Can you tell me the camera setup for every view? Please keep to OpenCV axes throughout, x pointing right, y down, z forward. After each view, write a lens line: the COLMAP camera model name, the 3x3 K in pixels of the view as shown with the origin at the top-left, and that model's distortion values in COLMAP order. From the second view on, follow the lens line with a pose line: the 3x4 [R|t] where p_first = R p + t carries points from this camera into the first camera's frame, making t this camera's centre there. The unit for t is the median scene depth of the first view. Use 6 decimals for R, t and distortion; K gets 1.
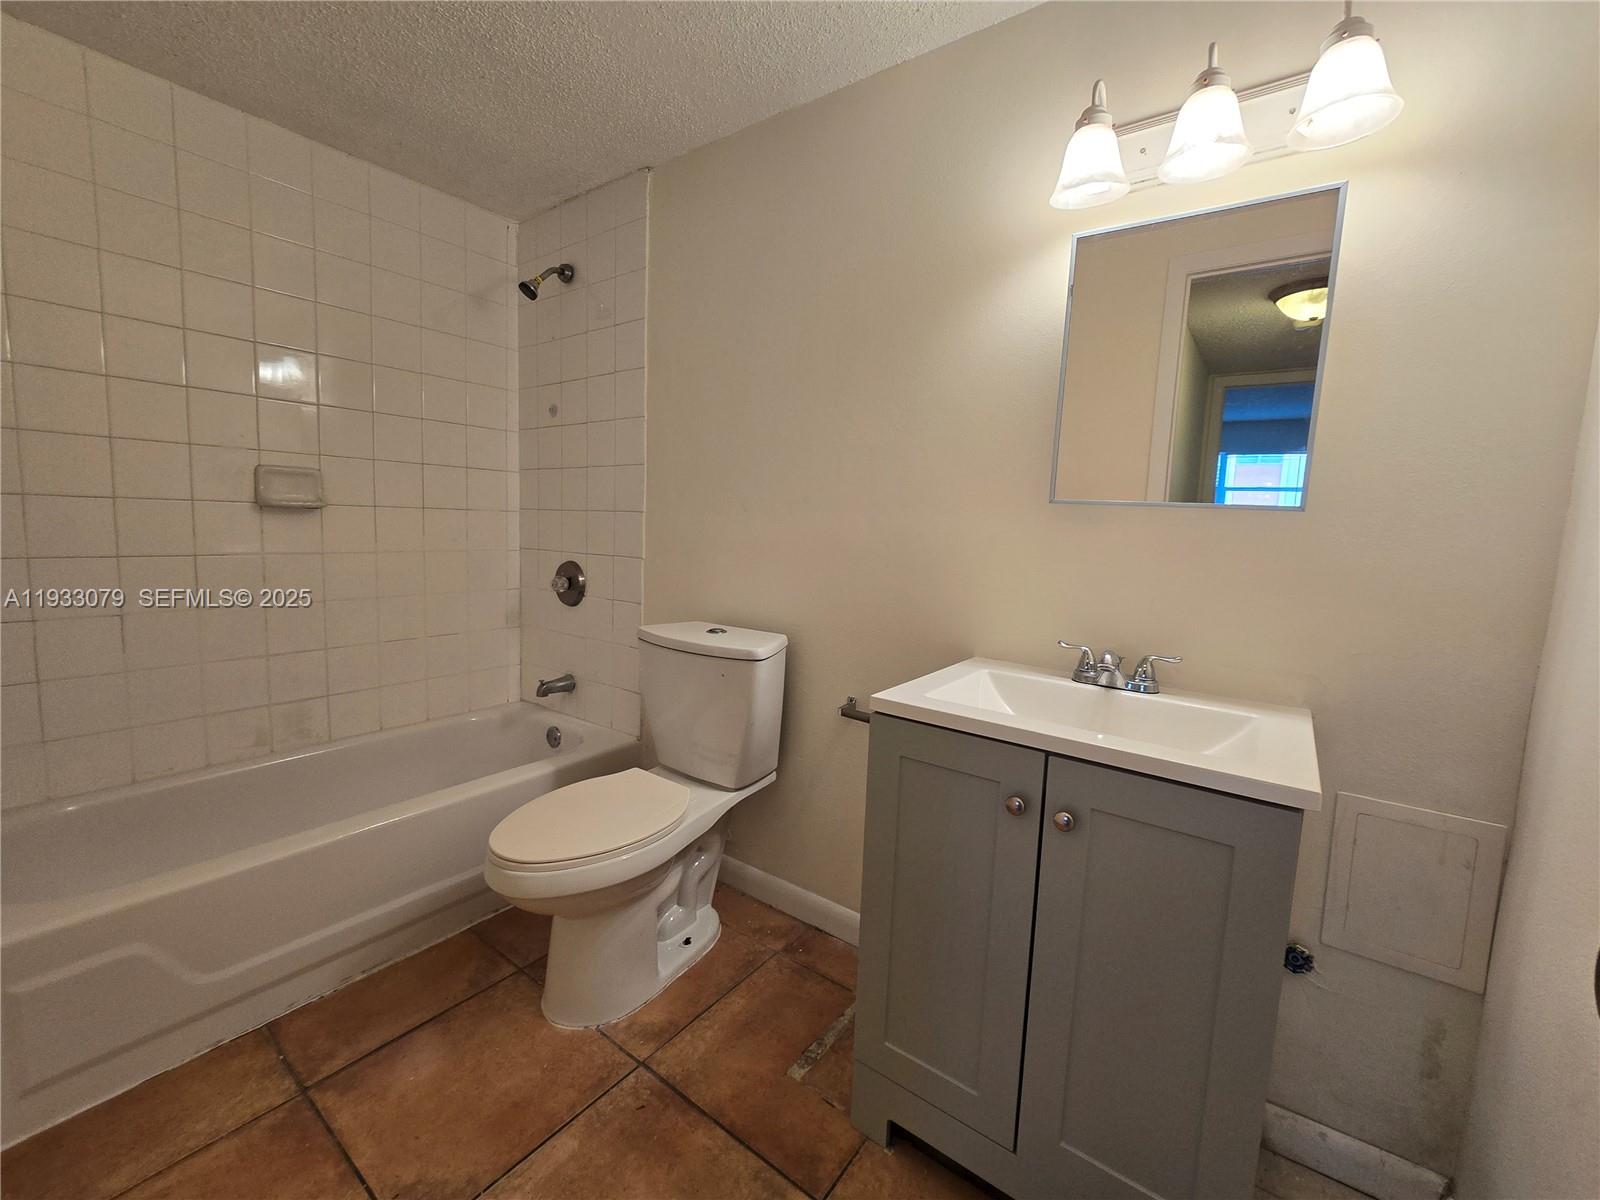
lens RADIAL K [[655.3, 0, 795.0], [0, 655.3, 589.1], [0, 0, 1]] dist [-0.004170, -0.000139]
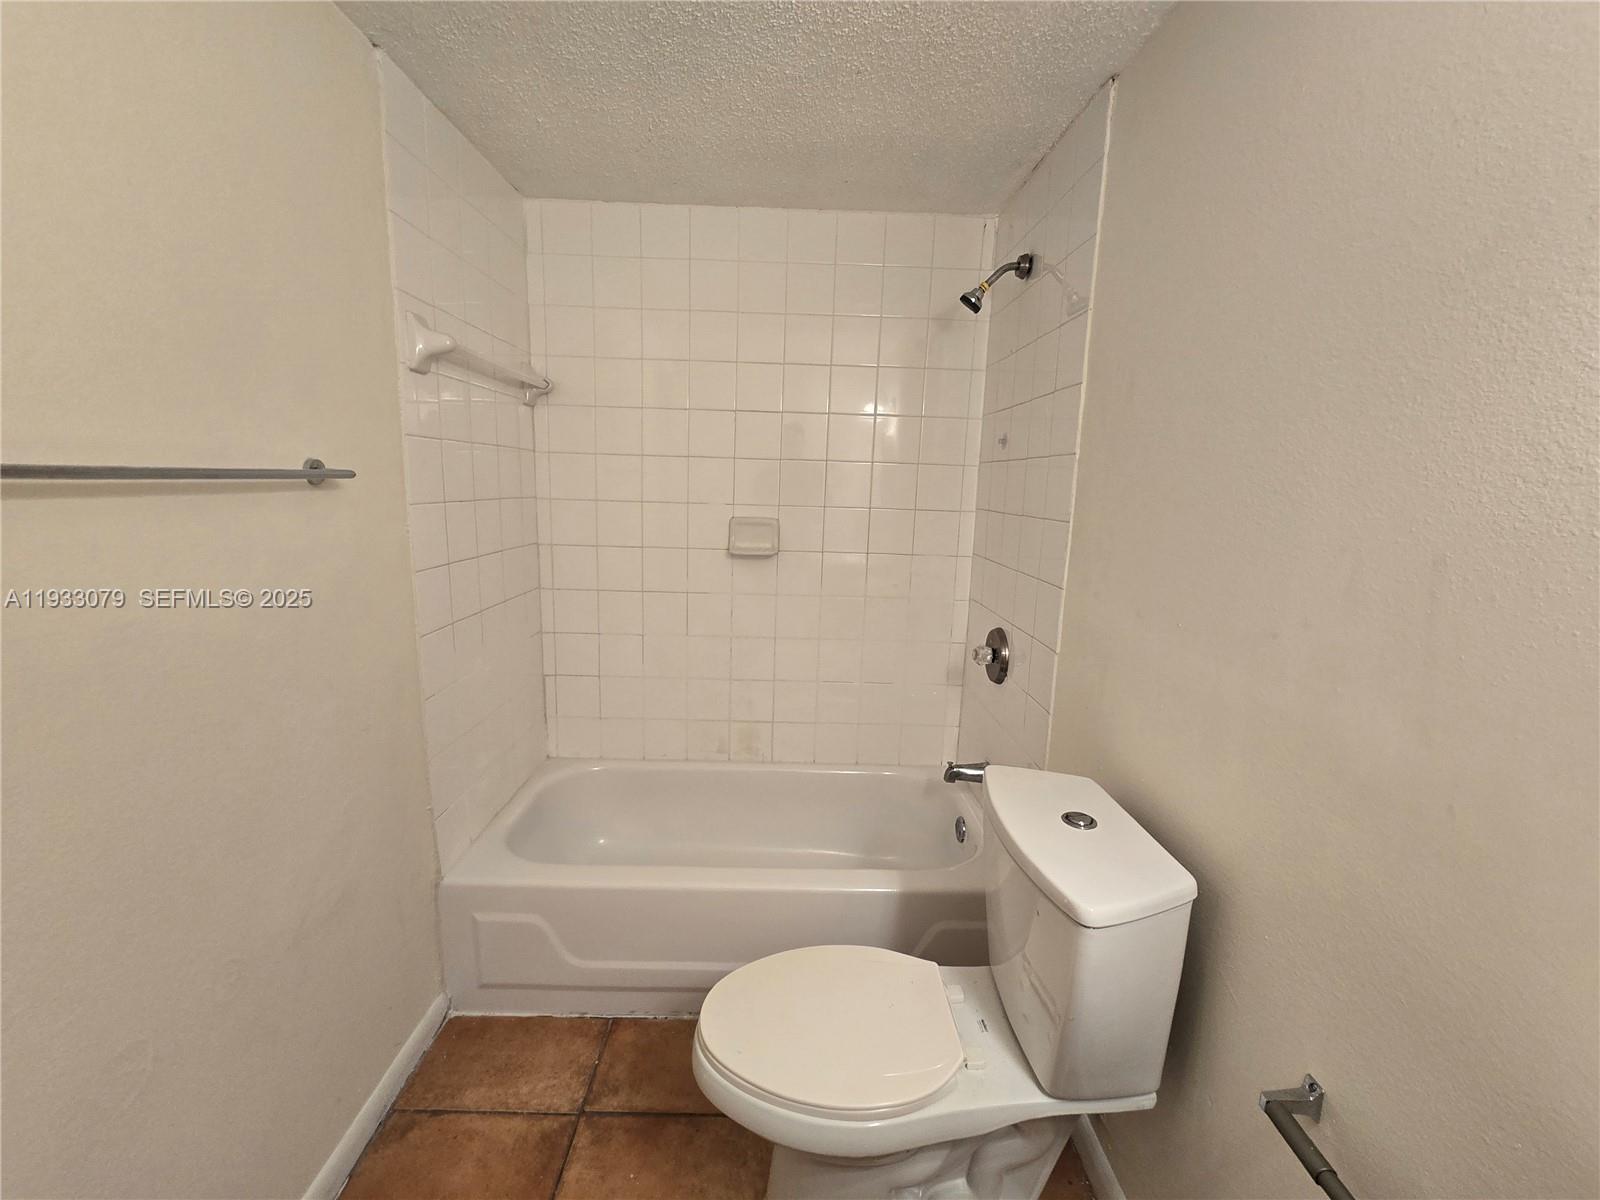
lens RADIAL K [[655.3, 0, 795.0], [0, 655.3, 589.1], [0, 0, 1]] dist [-0.004170, -0.000139]
pose [[0.610373, 0.115811, -0.783603, 0.156102], [-0.091908, 0.992927, 0.075159, -0.153503], [0.786764, 0.026144, 0.616699, 0.358369]]
